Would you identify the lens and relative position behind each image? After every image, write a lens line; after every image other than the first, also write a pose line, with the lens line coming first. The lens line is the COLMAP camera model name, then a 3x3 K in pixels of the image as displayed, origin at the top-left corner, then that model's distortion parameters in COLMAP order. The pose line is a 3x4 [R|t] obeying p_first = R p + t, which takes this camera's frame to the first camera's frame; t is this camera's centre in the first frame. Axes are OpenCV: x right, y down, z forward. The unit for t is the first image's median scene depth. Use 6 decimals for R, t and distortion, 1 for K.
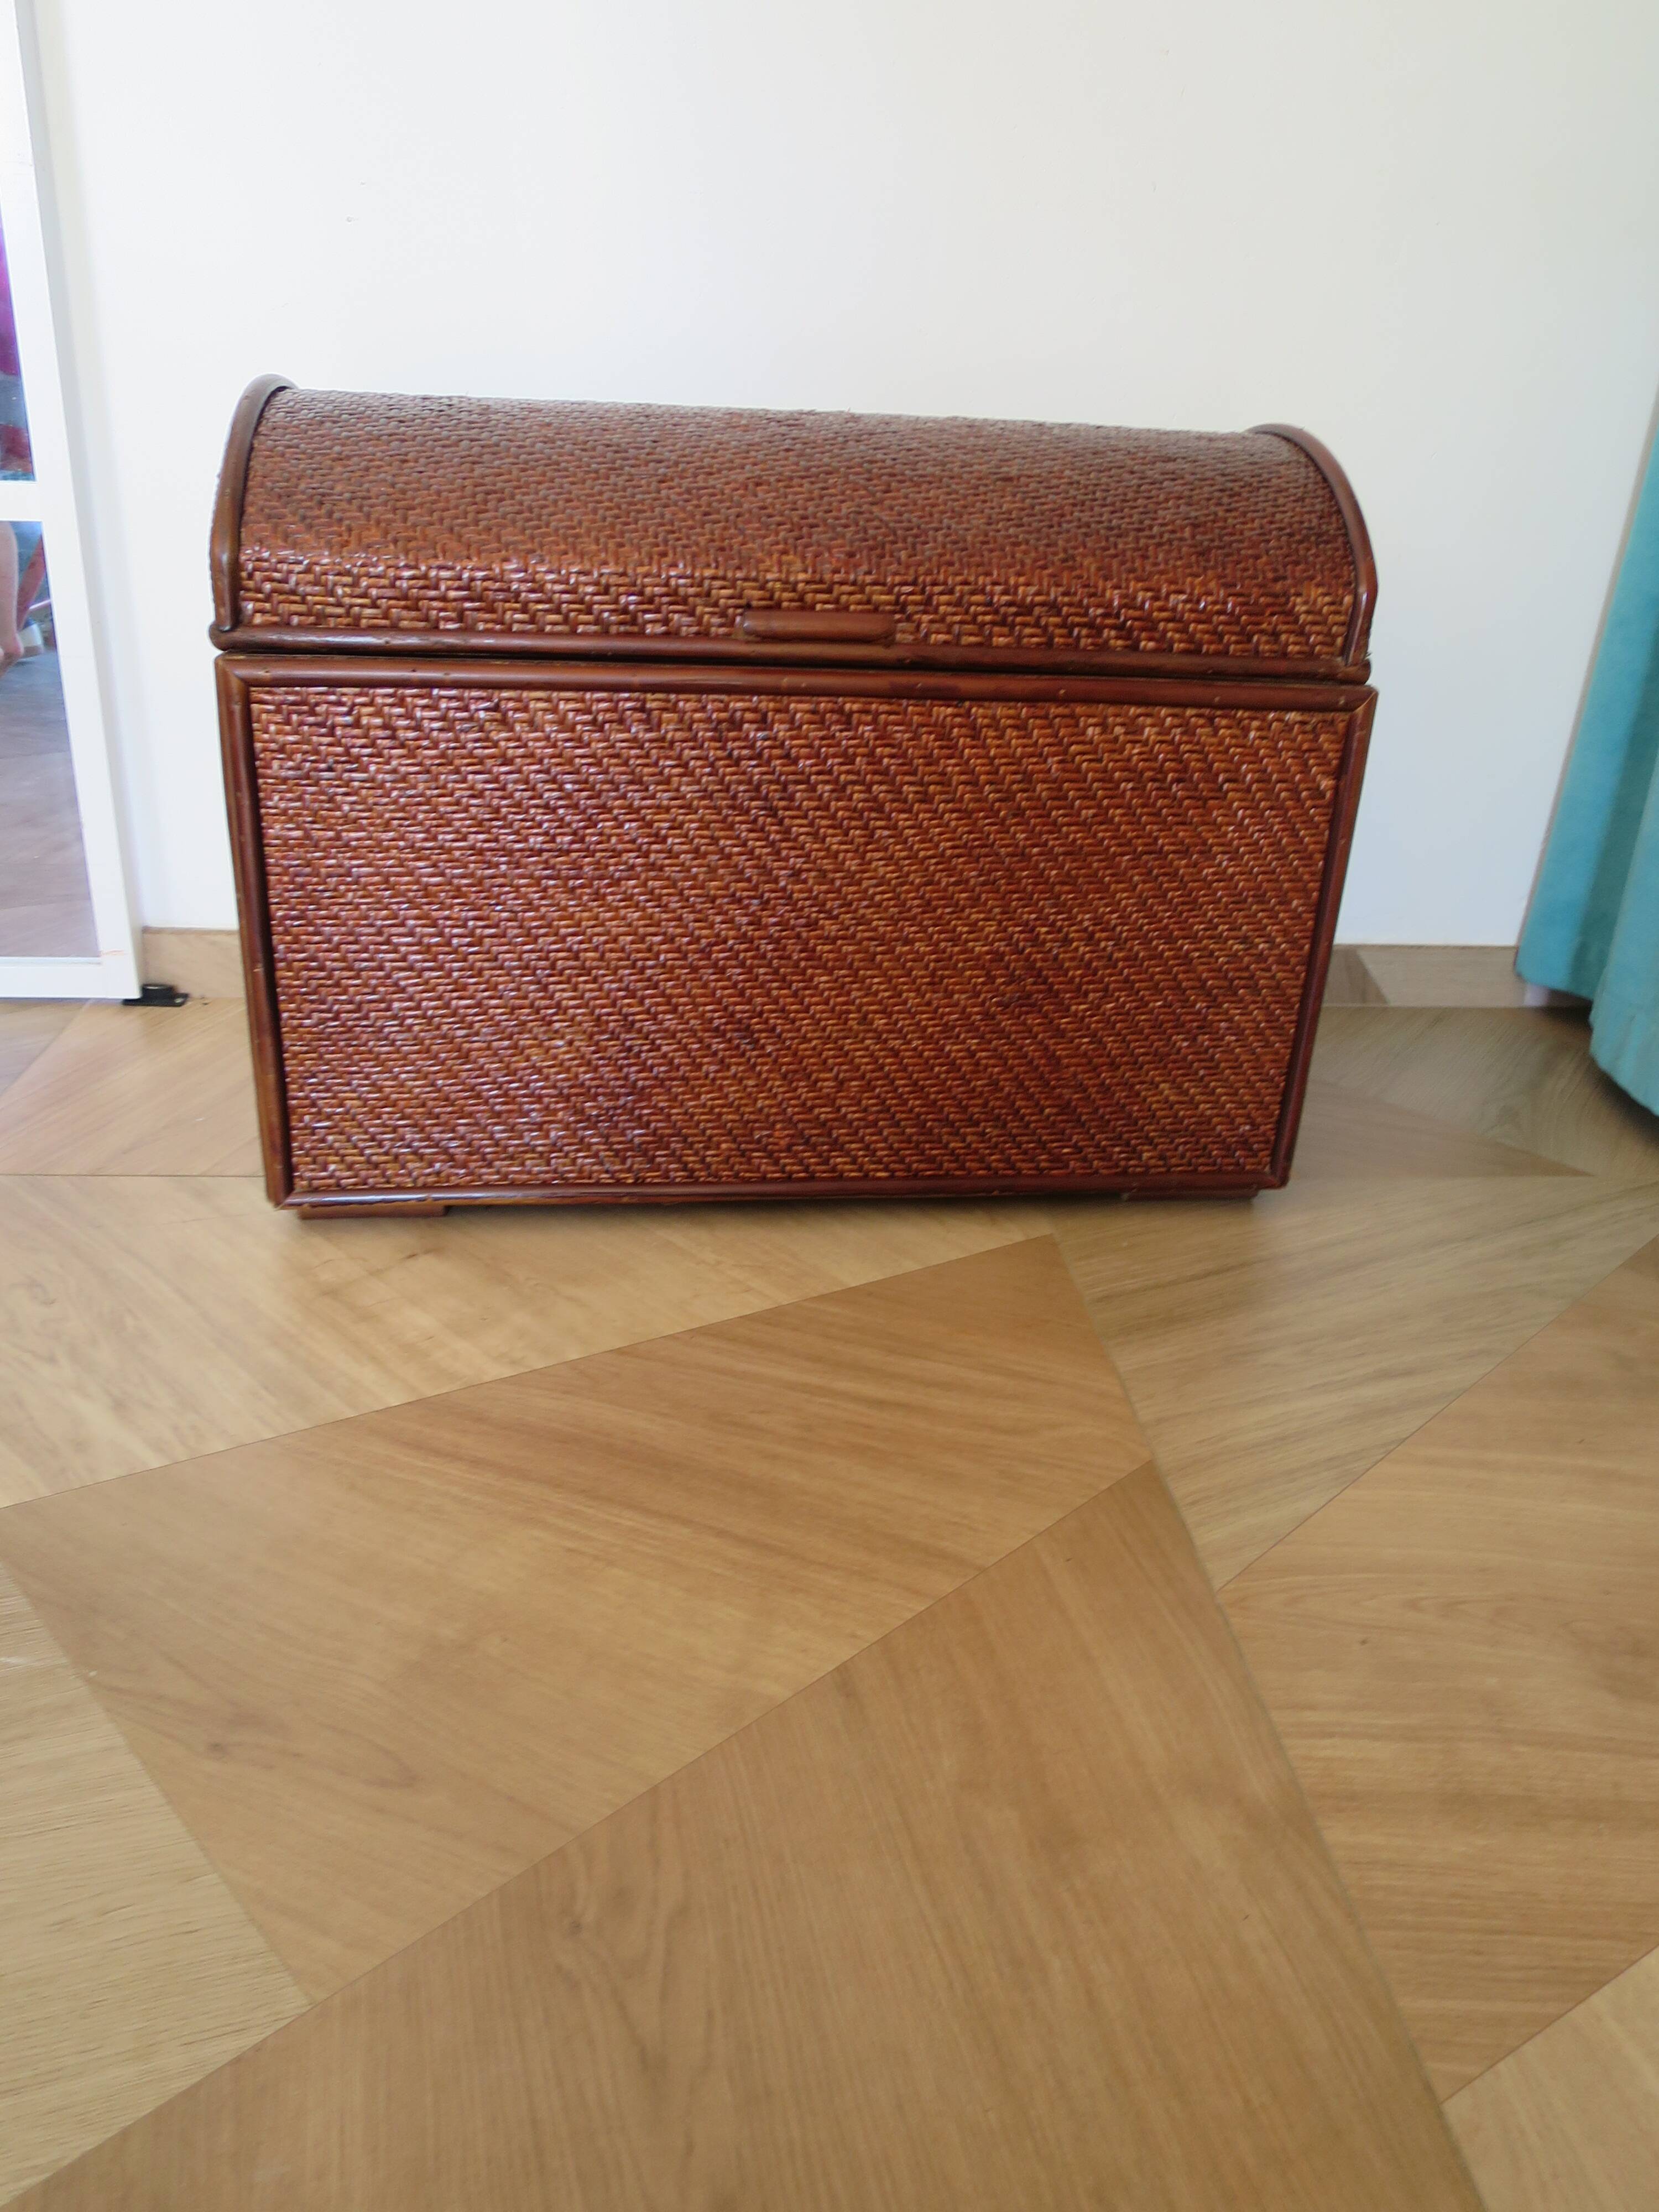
lens RADIAL K [[1591.2, 0, 825.9], [0, 1591.2, 1104.9], [0, 0, 1]] dist [-0.048093, 0.012268]
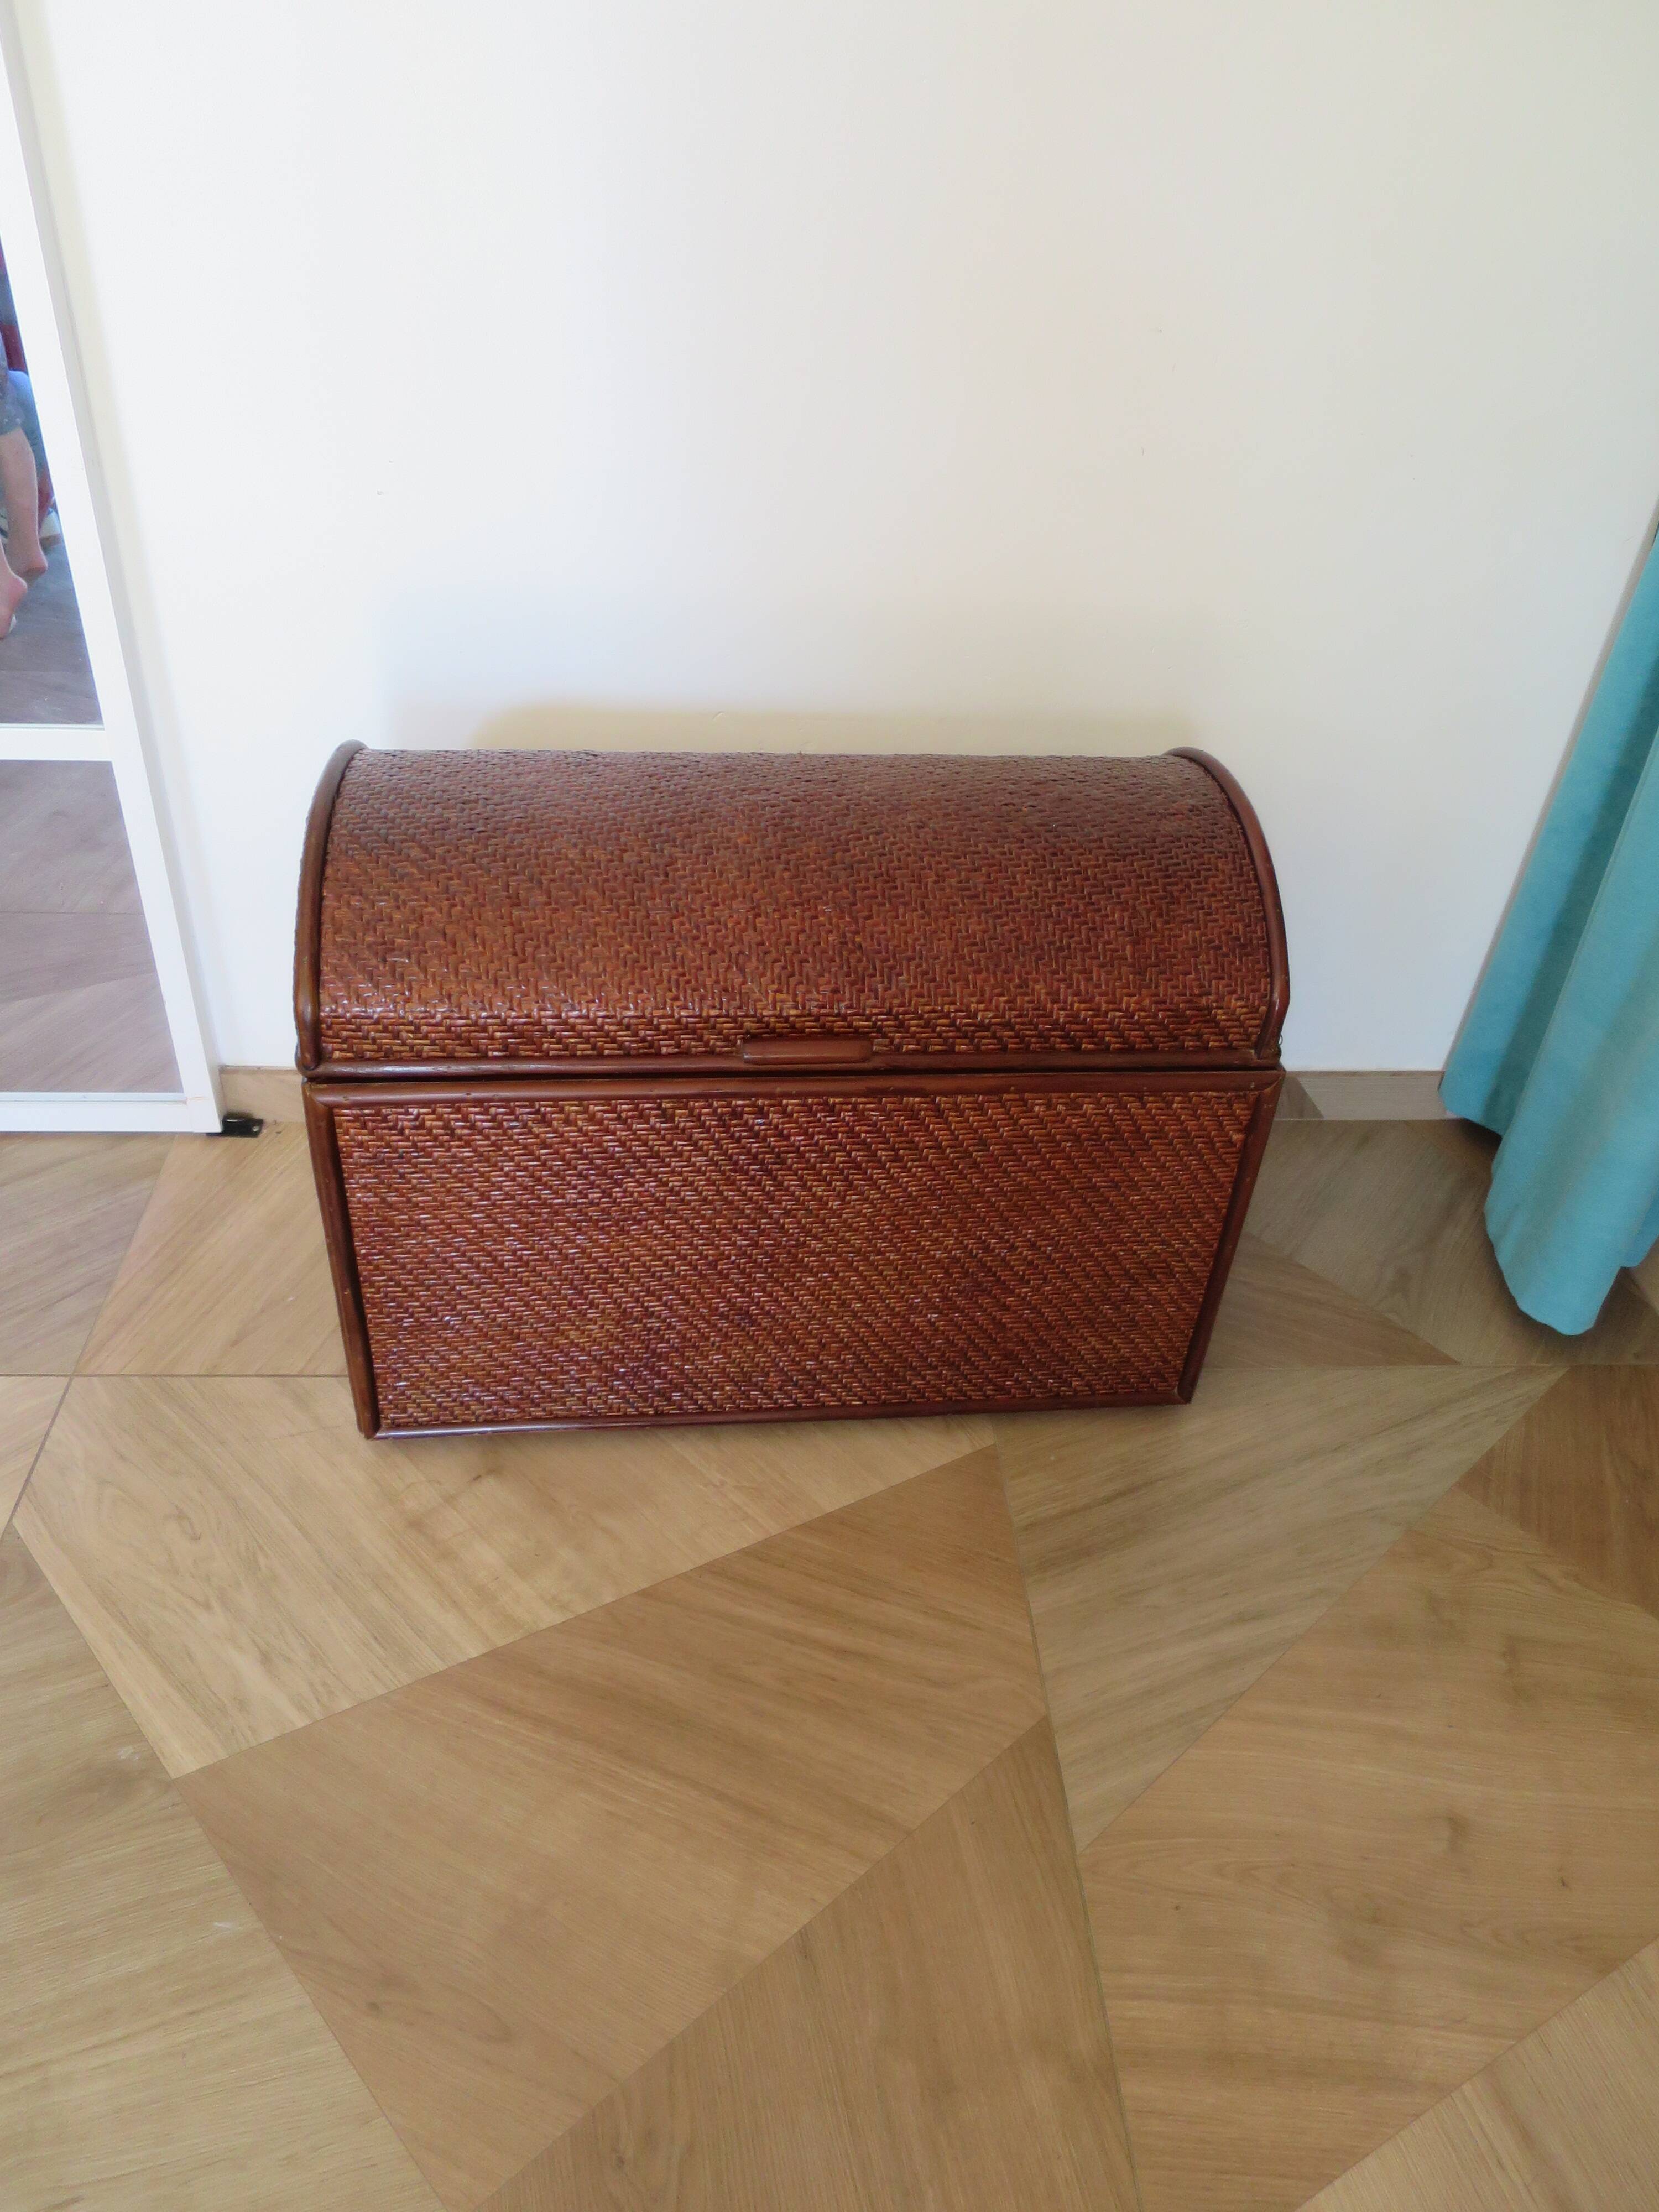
lens RADIAL K [[1591.2, 0, 829.5], [0, 1591.2, 1106.9], [0, 0, 1]] dist [-0.048093, 0.012268]
pose [[0.999742, 0.021447, -0.007542, 0.022481], [-0.019334, 0.976590, 0.214239, -0.526140], [0.011960, -0.214037, 0.976752, -0.174484]]
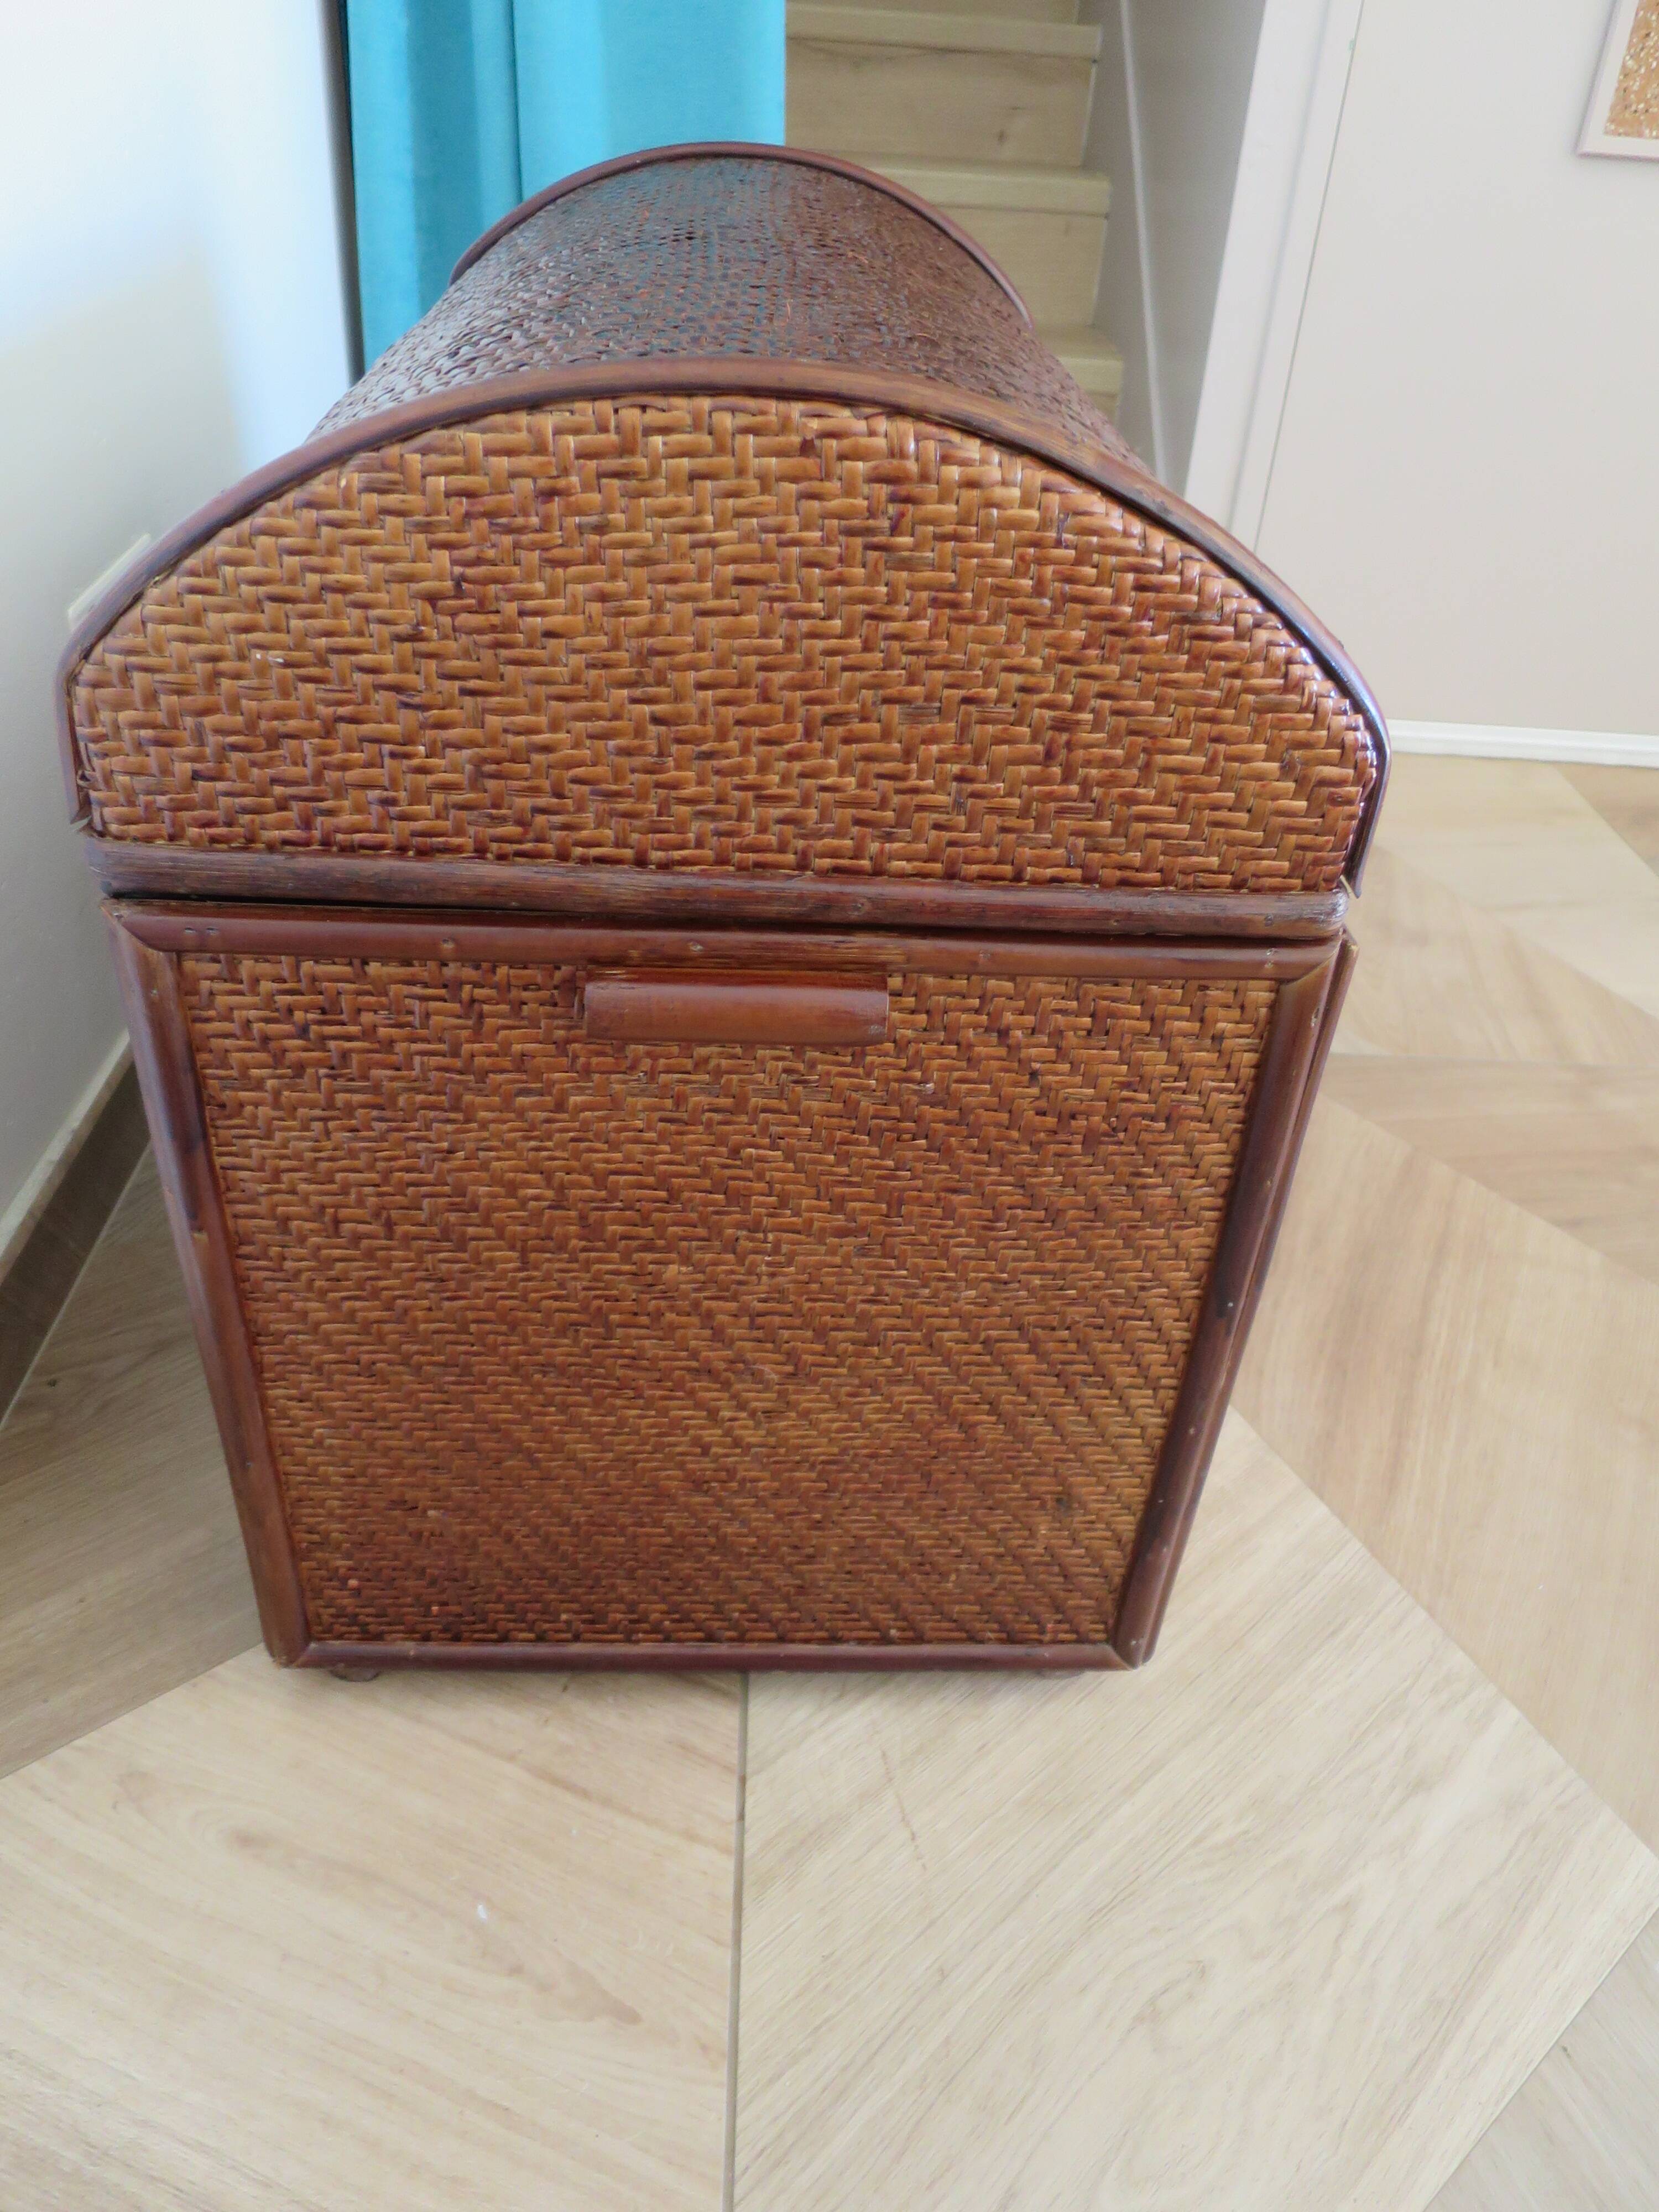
lens RADIAL K [[1591.2, 0, 839.7], [0, 1591.2, 1096.3], [0, 0, 1]] dist [-0.048093, 0.012268]
pose [[0.065808, -0.605730, 0.792944, -0.826905], [0.346059, 0.759200, 0.551233, -0.552145], [-0.935902, 0.238130, 0.259580, 0.939600]]
